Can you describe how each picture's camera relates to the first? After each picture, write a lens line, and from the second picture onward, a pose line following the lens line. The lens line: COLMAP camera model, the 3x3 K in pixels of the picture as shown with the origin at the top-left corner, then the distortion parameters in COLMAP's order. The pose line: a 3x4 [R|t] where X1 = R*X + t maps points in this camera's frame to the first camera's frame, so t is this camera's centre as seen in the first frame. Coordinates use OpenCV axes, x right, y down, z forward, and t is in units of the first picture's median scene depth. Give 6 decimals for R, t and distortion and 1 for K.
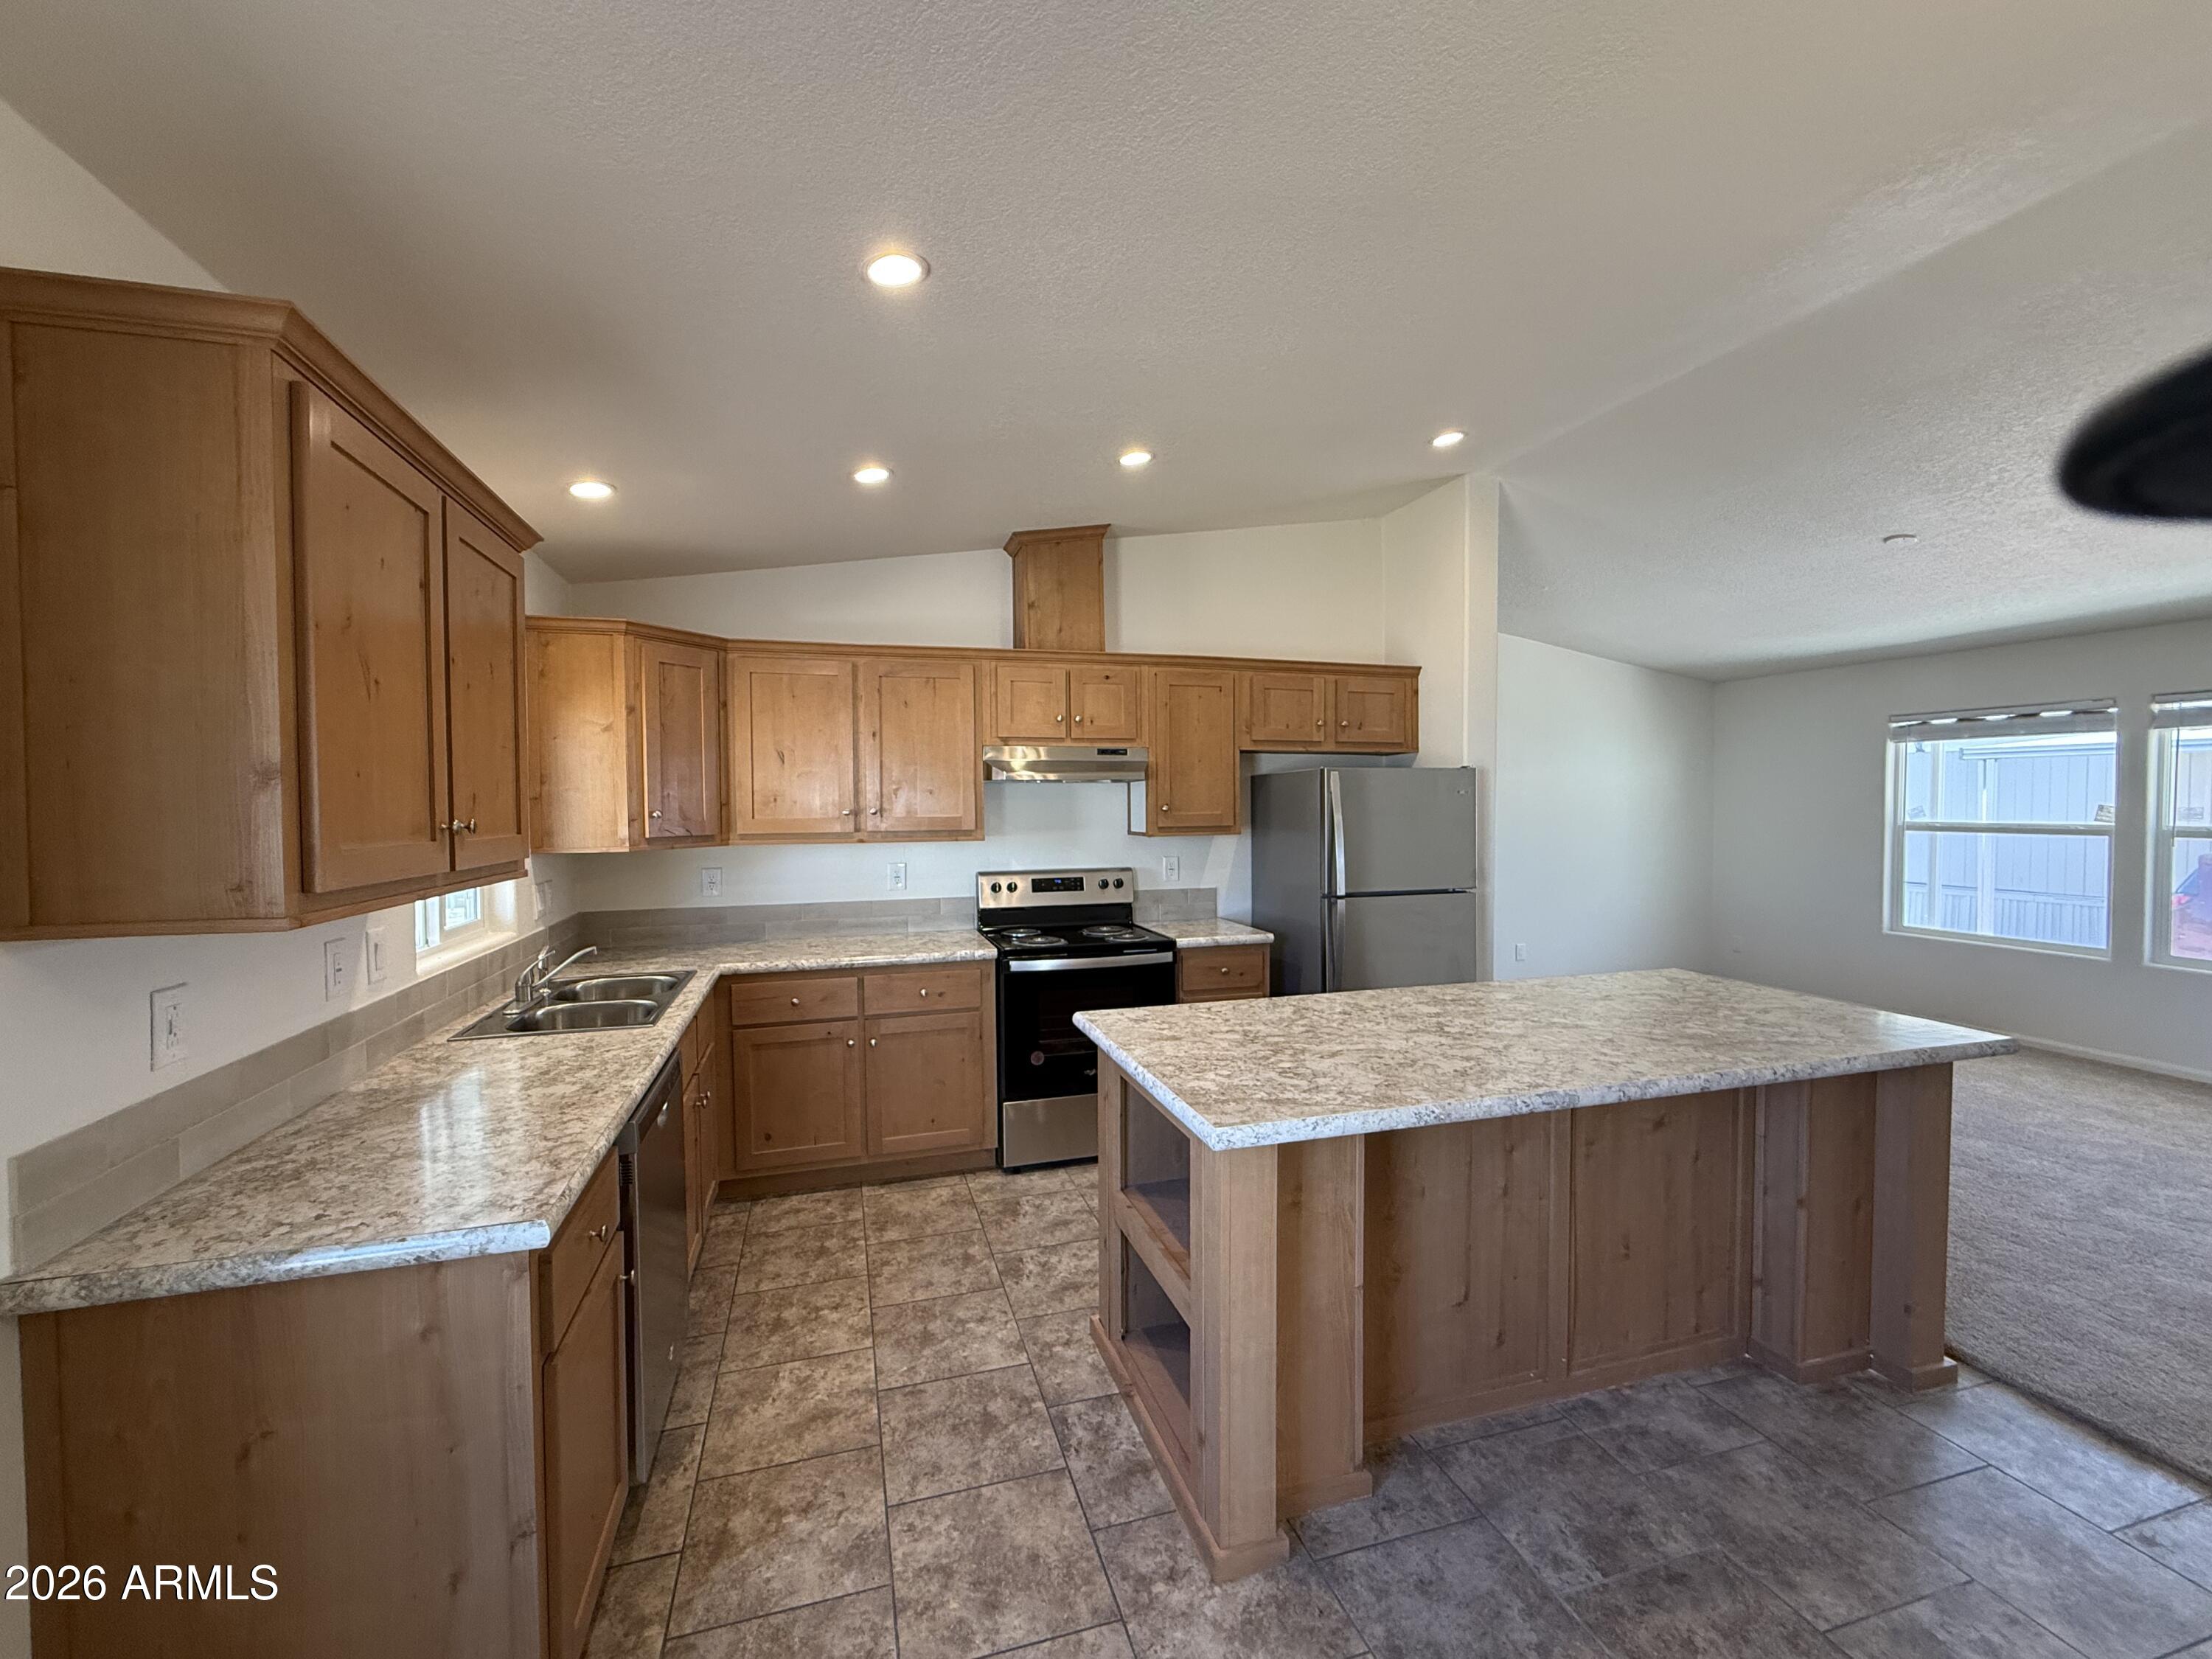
lens RADIAL K [[916.8, 0, 1106.0], [0, 916.8, 829.5], [0, 0, 1]] dist [0.000018, -0.000167]
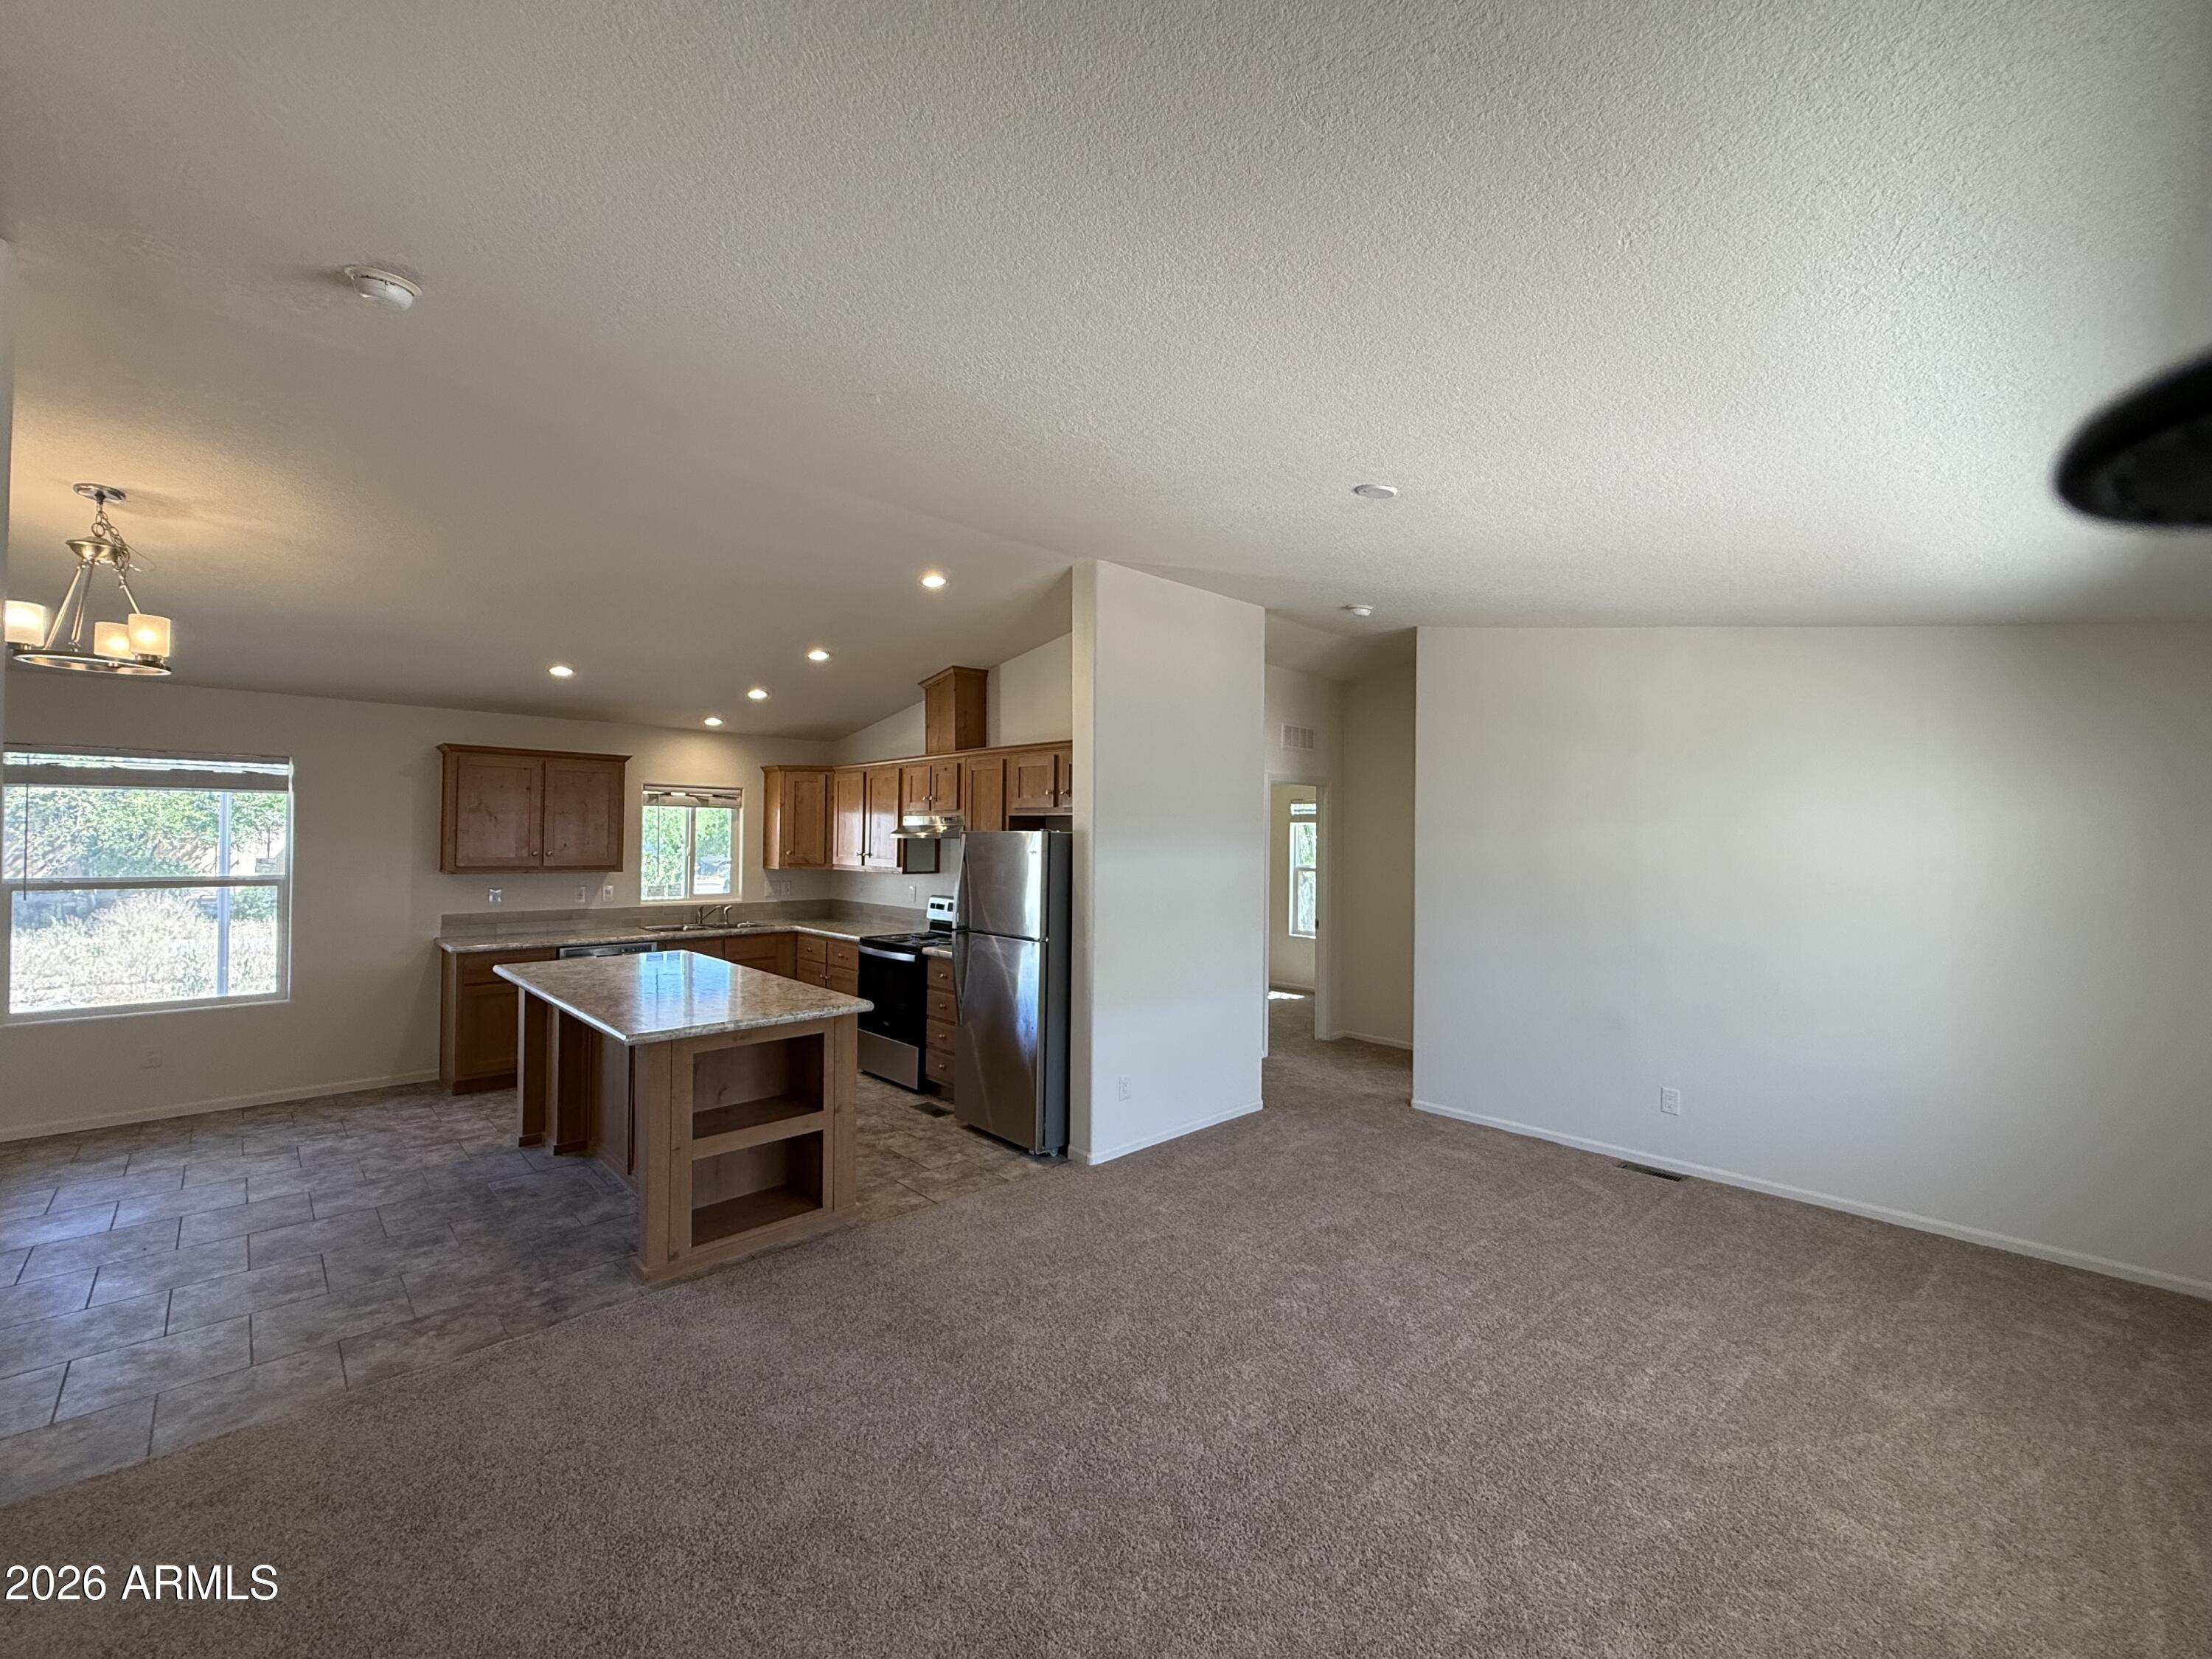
lens RADIAL K [[916.8, 0, 1106.0], [0, 916.8, 829.5], [0, 0, 1]] dist [0.000018, -0.000167]
pose [[0.455755, 0.003638, -0.890098, 2.013352], [-0.040880, 0.999022, -0.016849, -0.074203], [0.889166, 0.044066, 0.455458, 0.778465]]
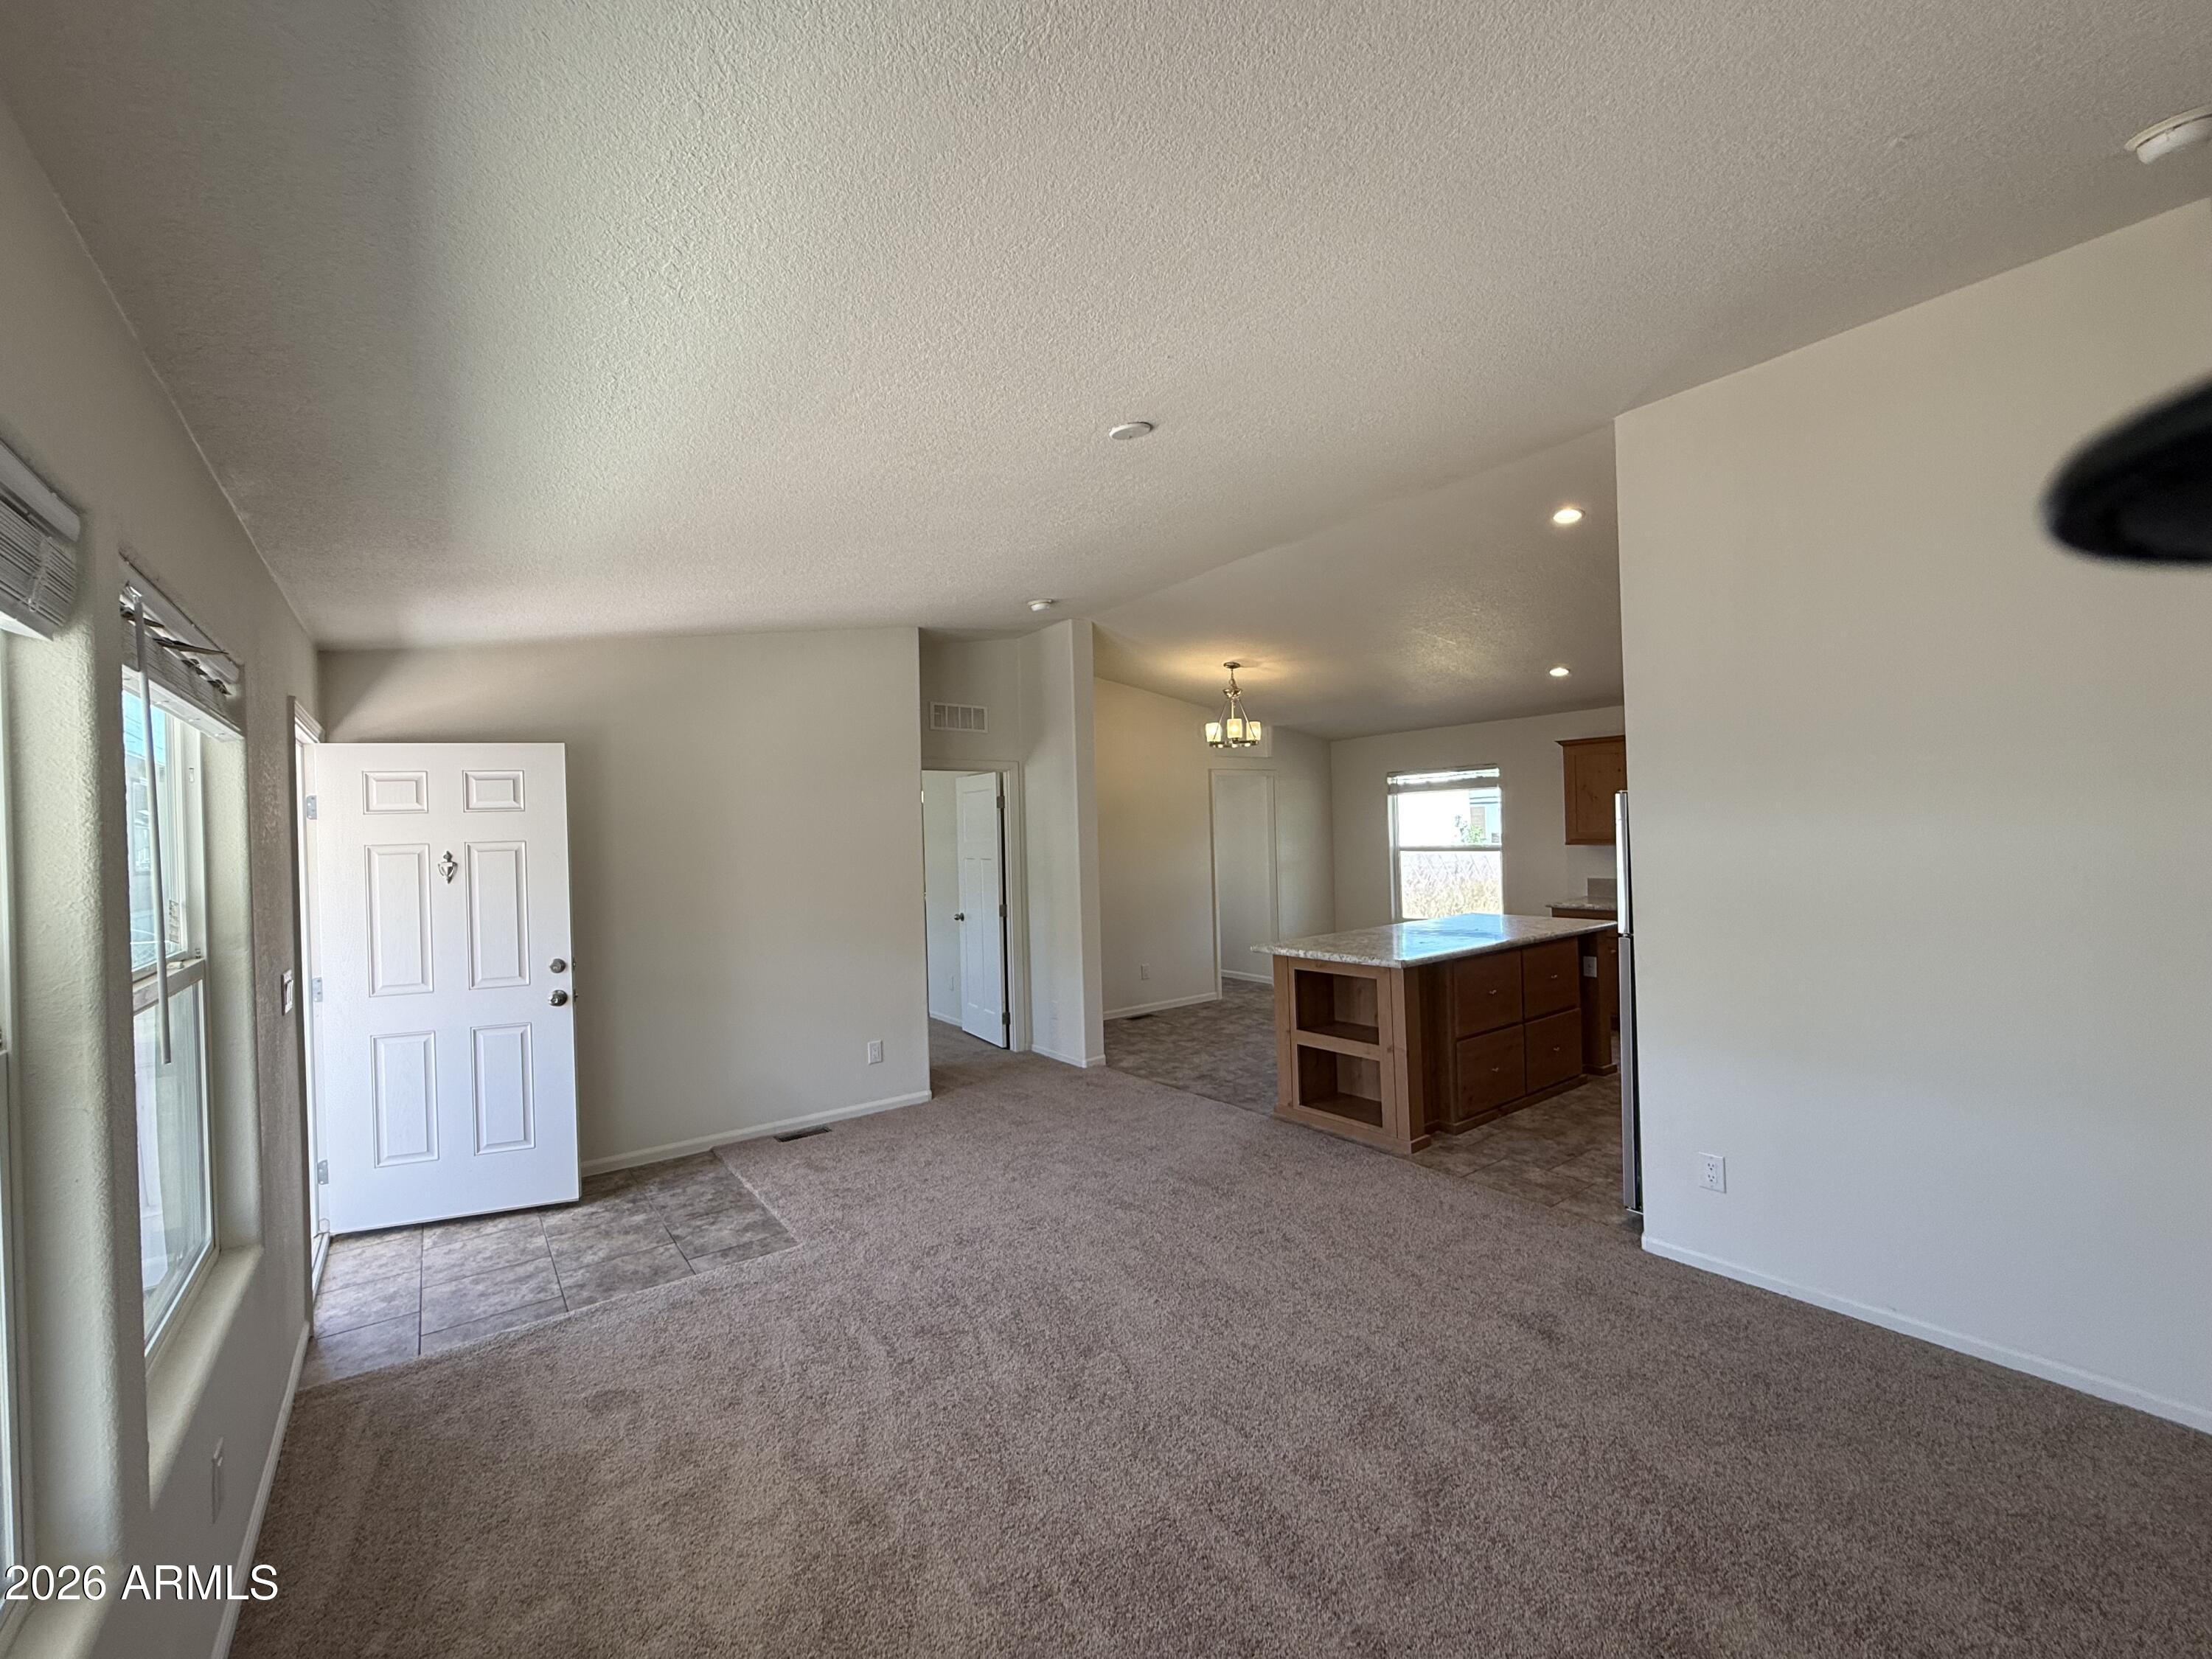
lens RADIAL K [[916.8, 0, 1106.0], [0, 916.8, 829.5], [0, 0, 1]] dist [0.000018, -0.000167]
pose [[-0.939481, 0.032913, -0.341017, 1.619789], [0.024323, 0.999271, 0.029436, -0.099172], [0.341737, 0.019360, -0.939596, 2.304955]]
